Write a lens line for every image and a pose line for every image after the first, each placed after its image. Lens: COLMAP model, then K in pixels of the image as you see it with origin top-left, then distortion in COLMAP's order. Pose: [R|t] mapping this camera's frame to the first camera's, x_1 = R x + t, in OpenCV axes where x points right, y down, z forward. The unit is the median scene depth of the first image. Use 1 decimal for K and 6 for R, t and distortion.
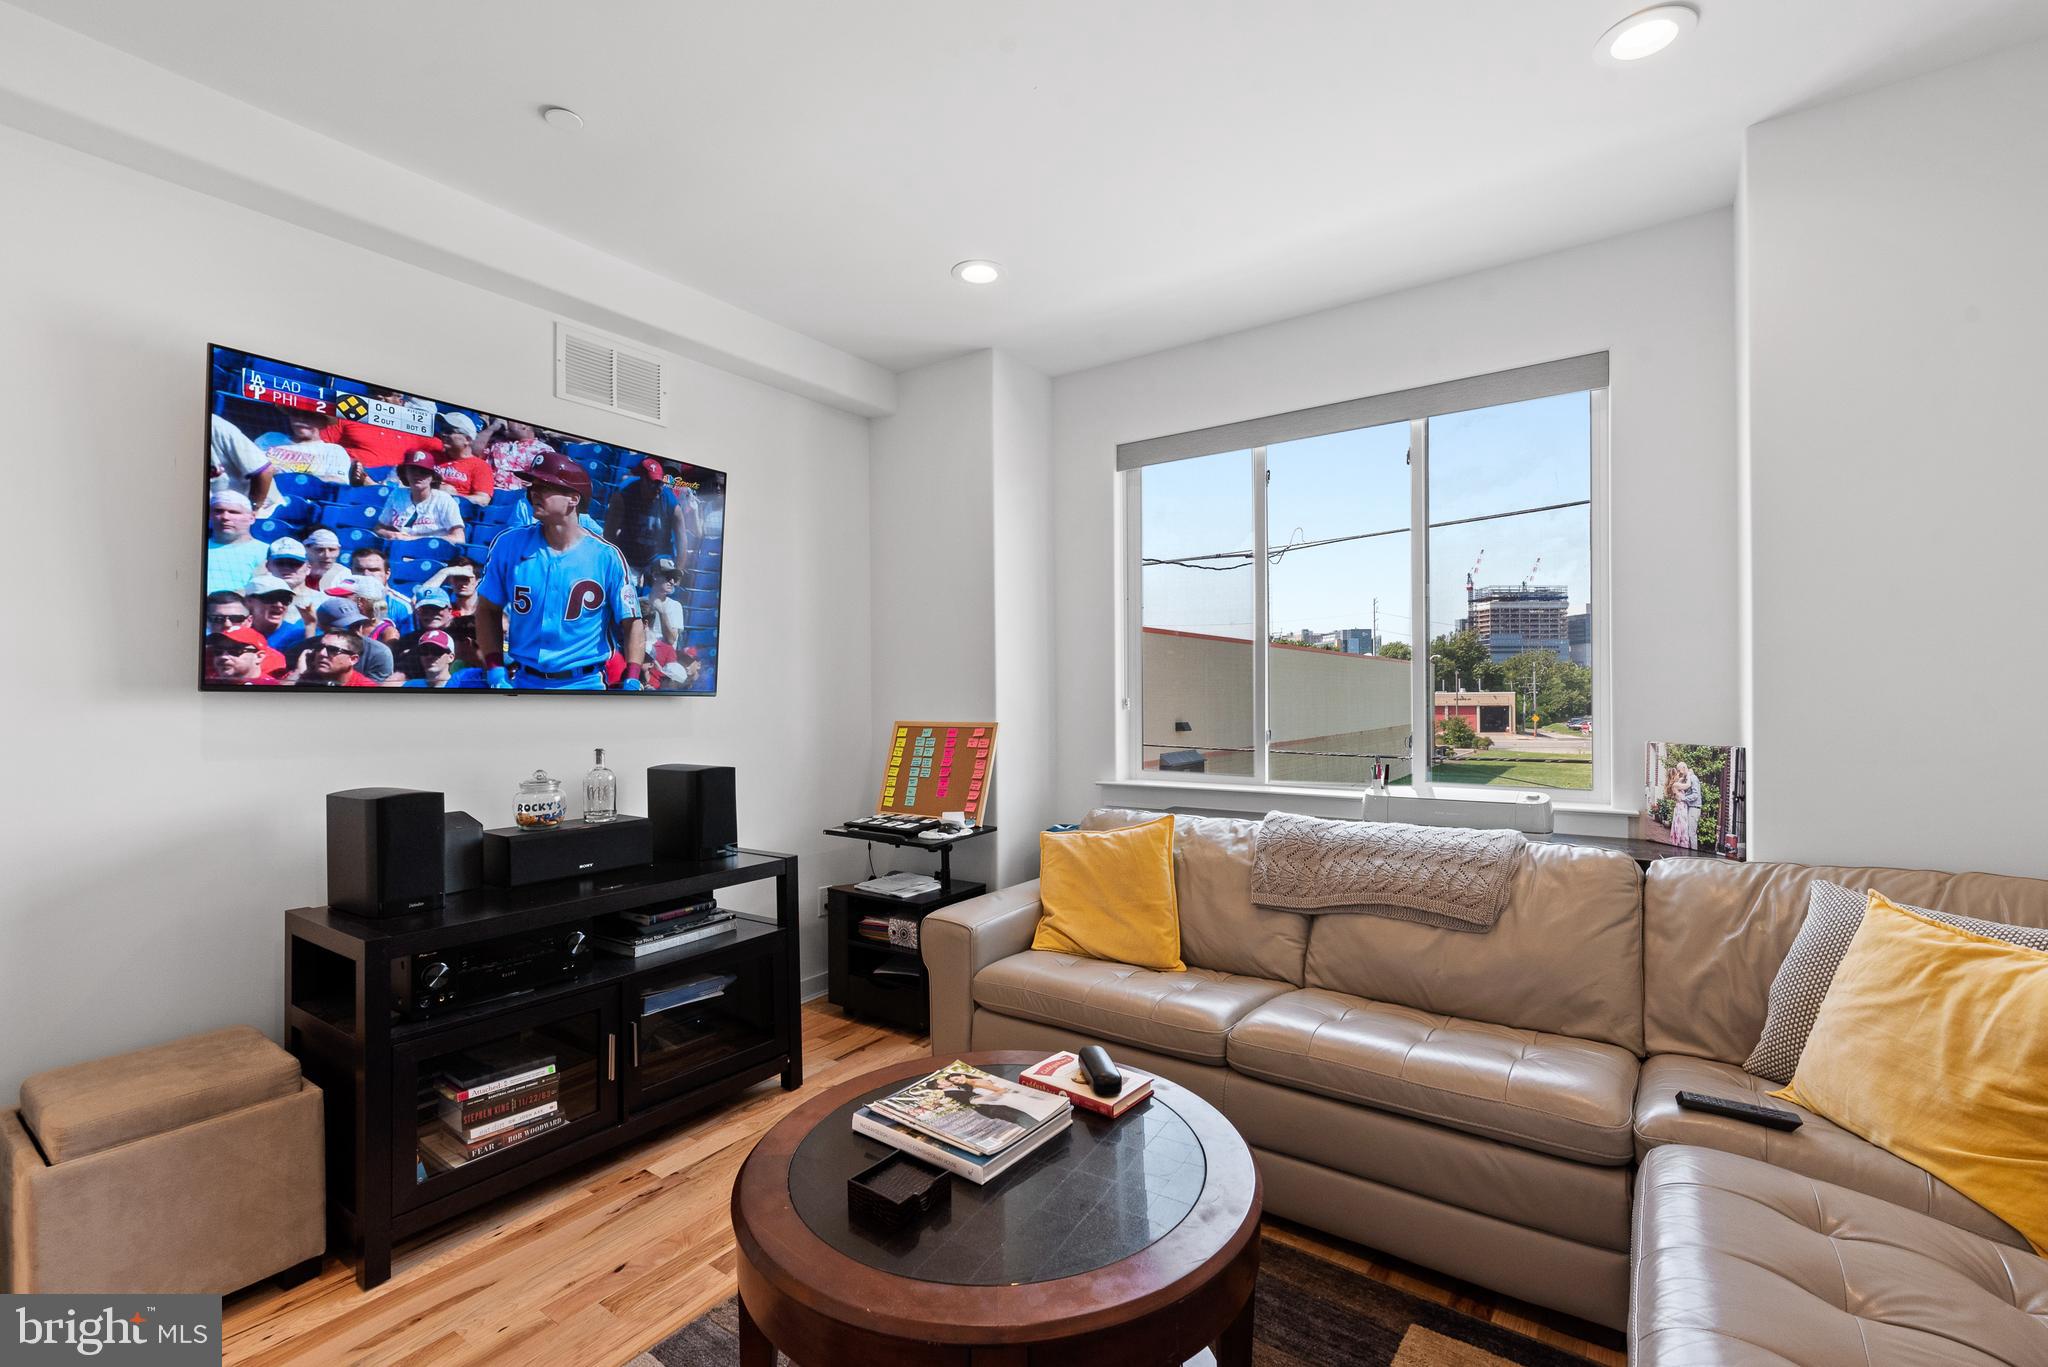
lens RADIAL K [[888.7, 0, 1018.7], [0, 888.7, 696.4], [0, 0, 1]] dist [-0.000698, -0.000561]
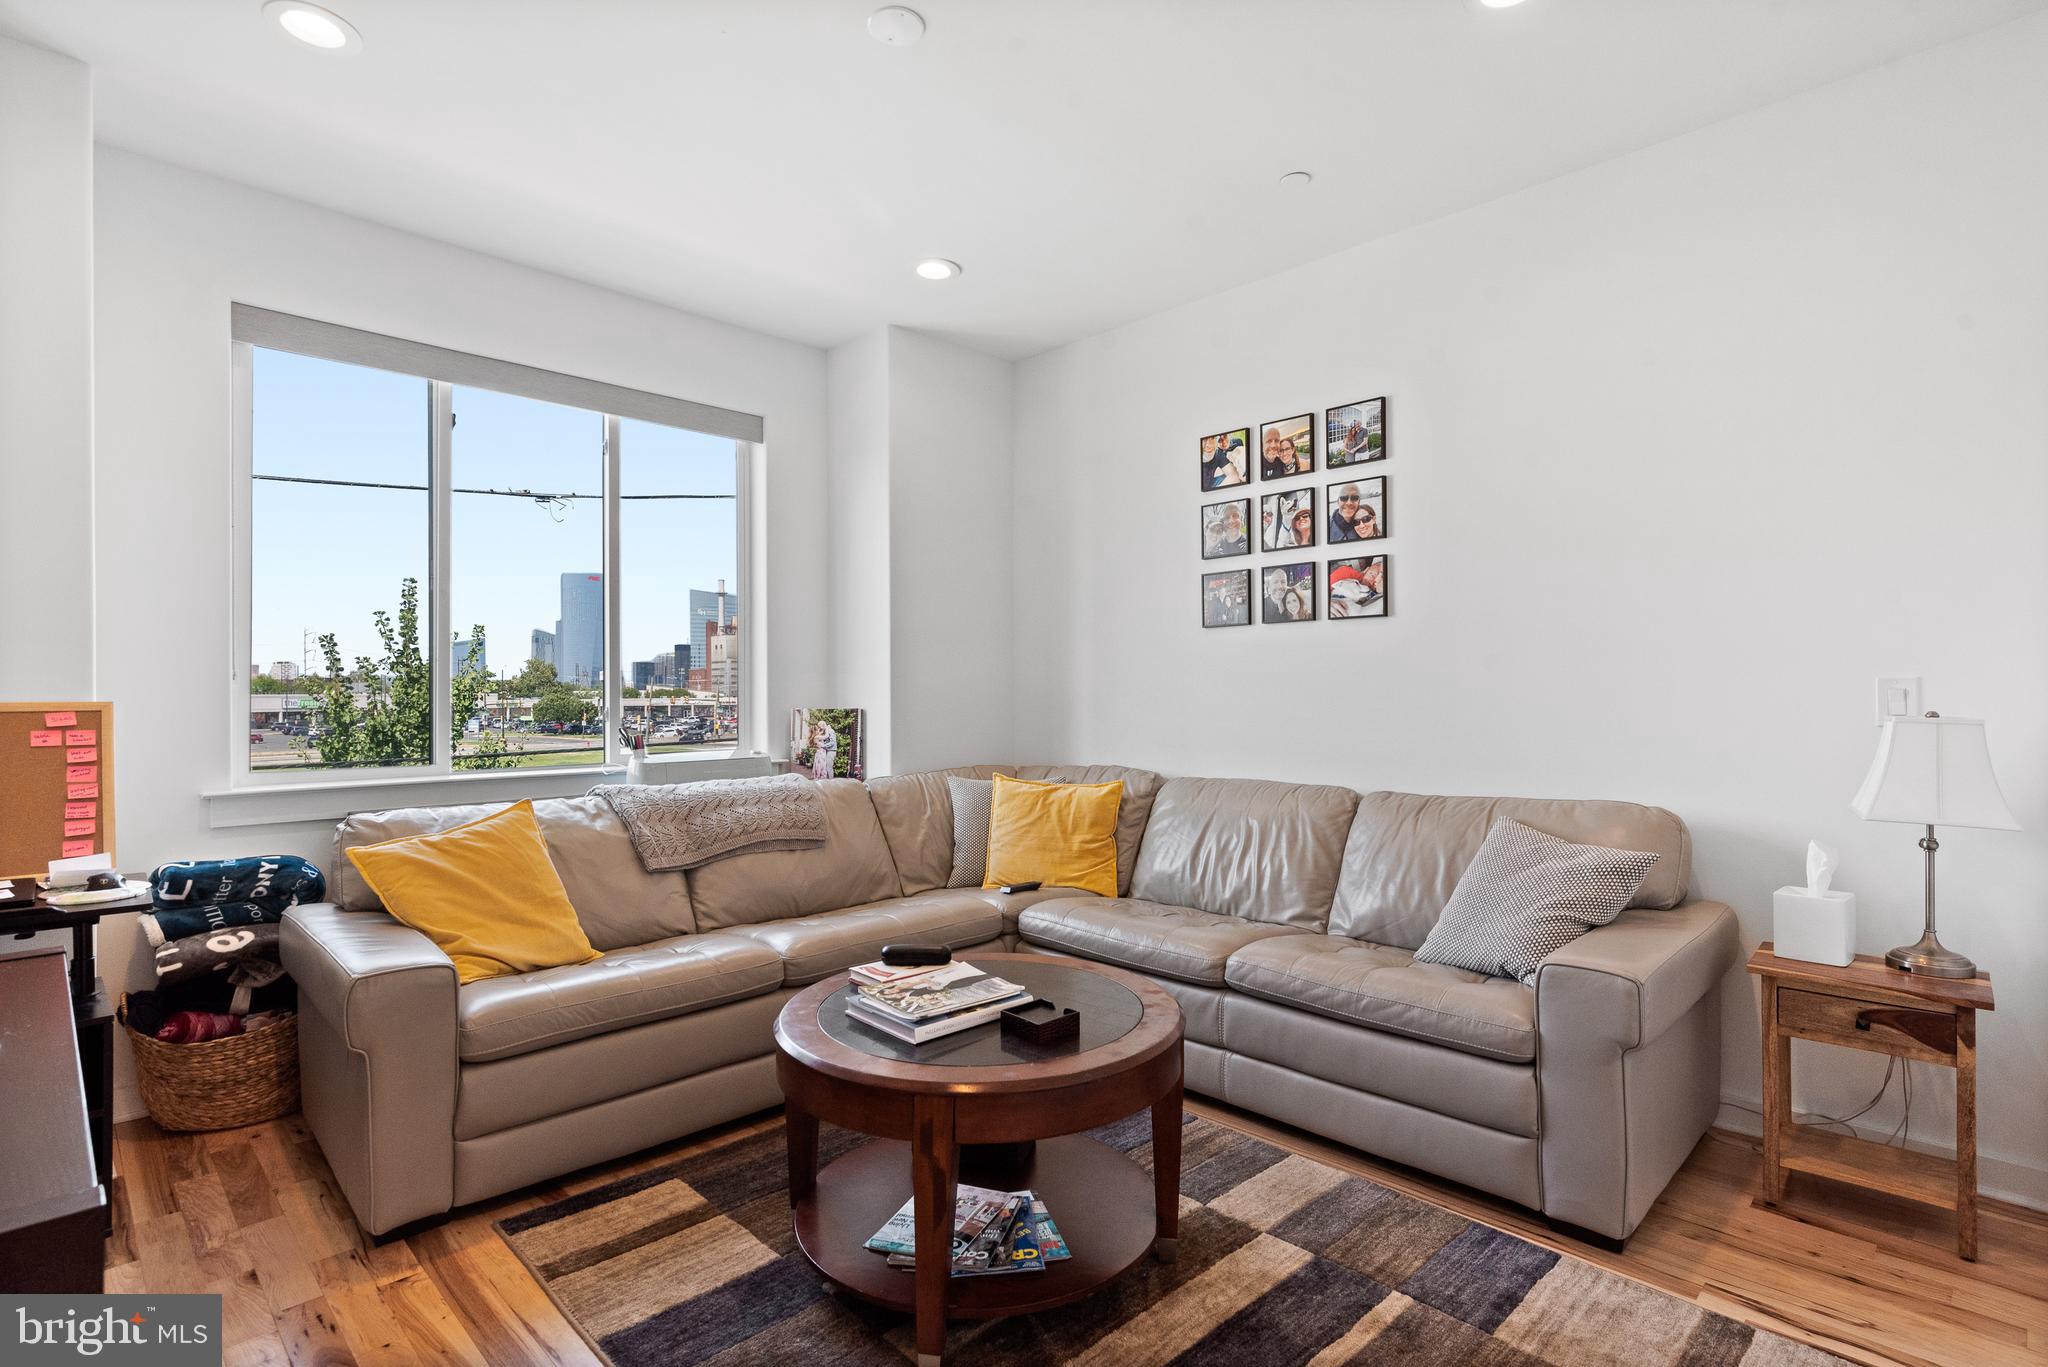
lens RADIAL K [[999.2, 0, 1025.0], [0, 999.2, 688.9], [0, 0, 1]] dist [-0.001772, -0.000072]
pose [[0.164061, 0.013127, 0.986363, -0.845298], [0.003628, 0.999897, -0.013910, 0.046733], [-0.986444, 0.005860, 0.163996, 0.414862]]
